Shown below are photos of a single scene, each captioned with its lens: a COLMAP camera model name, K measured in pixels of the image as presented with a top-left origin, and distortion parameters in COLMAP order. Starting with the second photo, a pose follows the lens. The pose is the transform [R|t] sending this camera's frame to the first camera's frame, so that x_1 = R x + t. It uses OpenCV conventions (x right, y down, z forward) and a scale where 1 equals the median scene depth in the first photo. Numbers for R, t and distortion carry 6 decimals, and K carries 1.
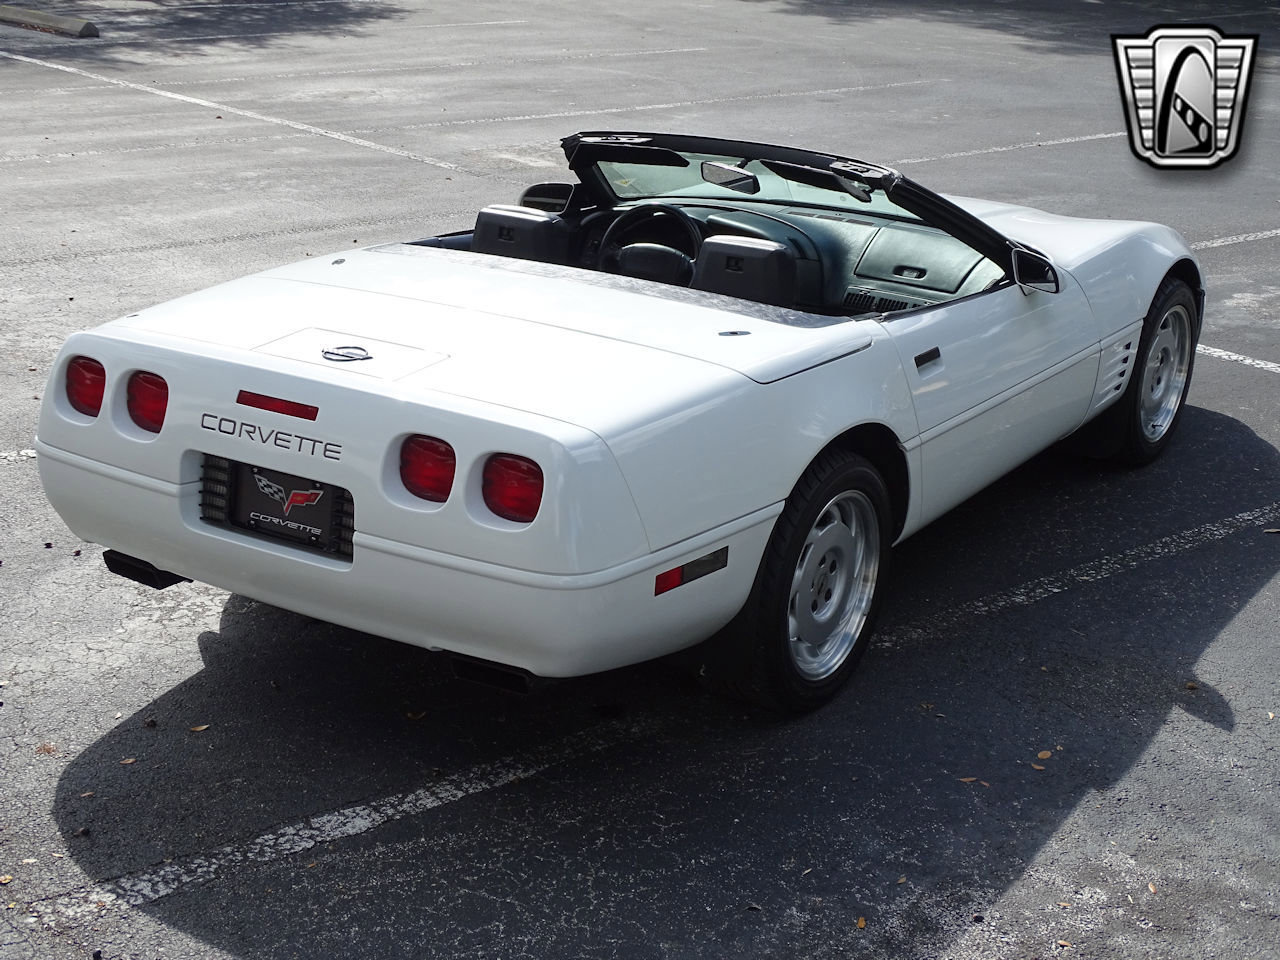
lens RADIAL K [[1978.9, 0, 640.0], [0, 1978.9, 480.0], [0, 0, 1]] dist [0.018439, 0.178773]
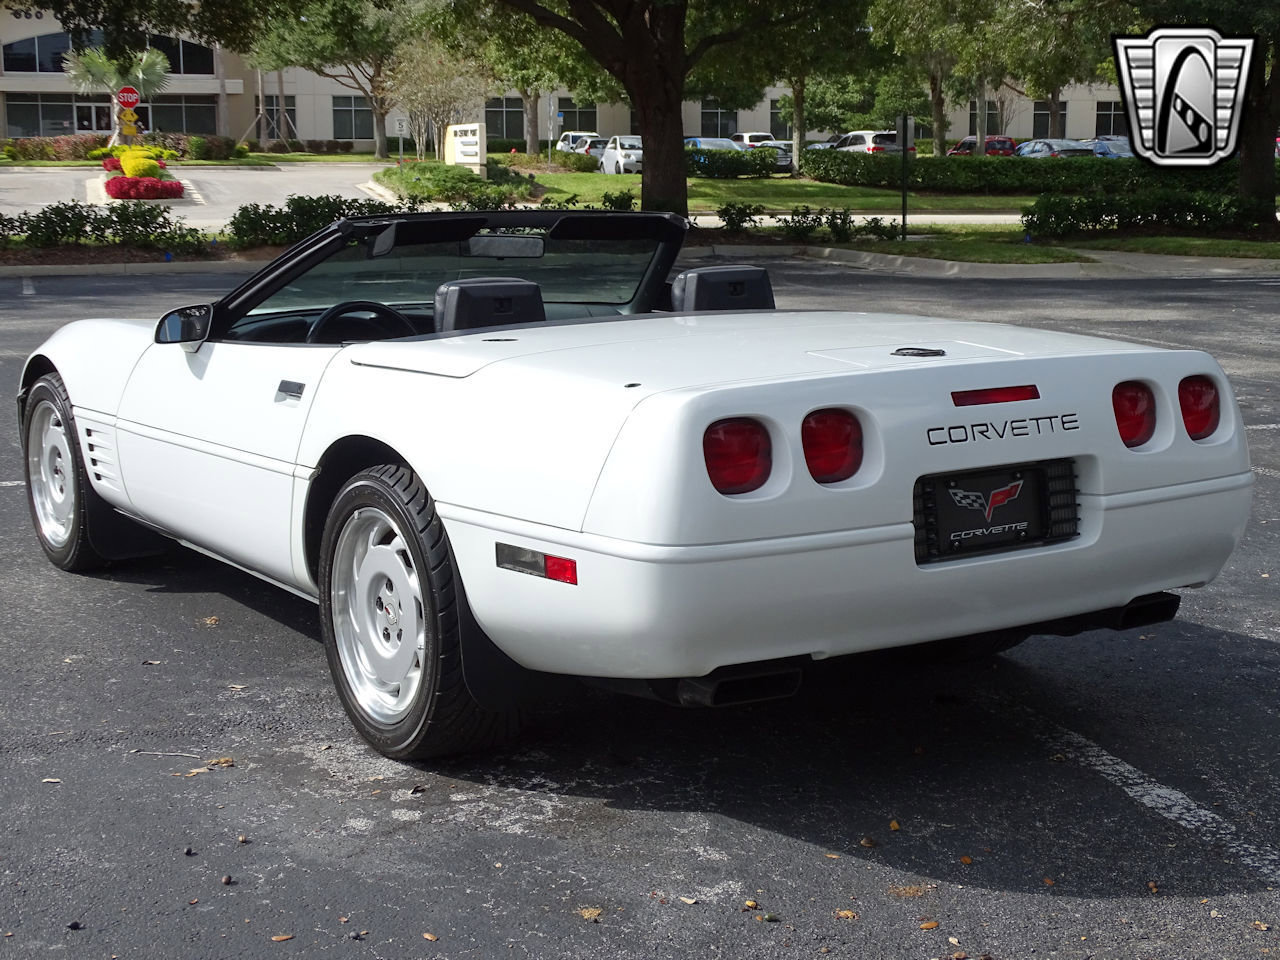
lens RADIAL K [[1974.3, 0, 636.8], [0, 1974.3, 496.2], [0, 0, 1]] dist [0.018487, 0.019618]
pose [[0.414550, -0.180844, 0.891877, -1.044405], [0.305428, 0.950857, 0.050838, -0.088078], [-0.857241, 0.251330, 0.449412, 0.722879]]
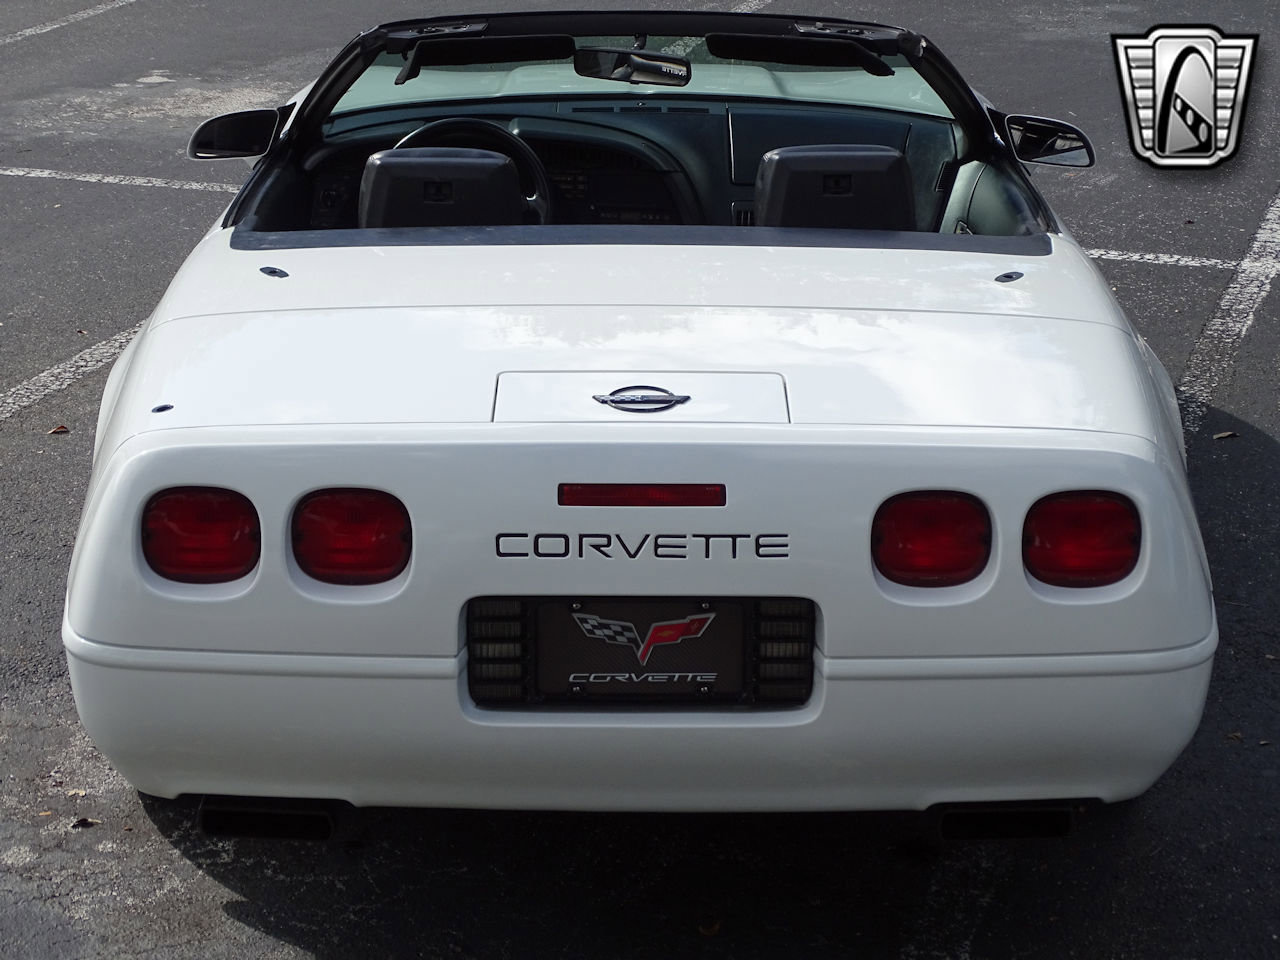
lens RADIAL K [[2901.9, 0, 640.0], [0, 2901.9, 480.0], [0, 0, 1]] dist [-0.015379, 0.321812]
pose [[0.843402, -0.192140, 0.501752, -0.630072], [0.187815, 0.980387, 0.059727, -0.095219], [-0.503387, 0.043863, 0.862947, 0.194073]]
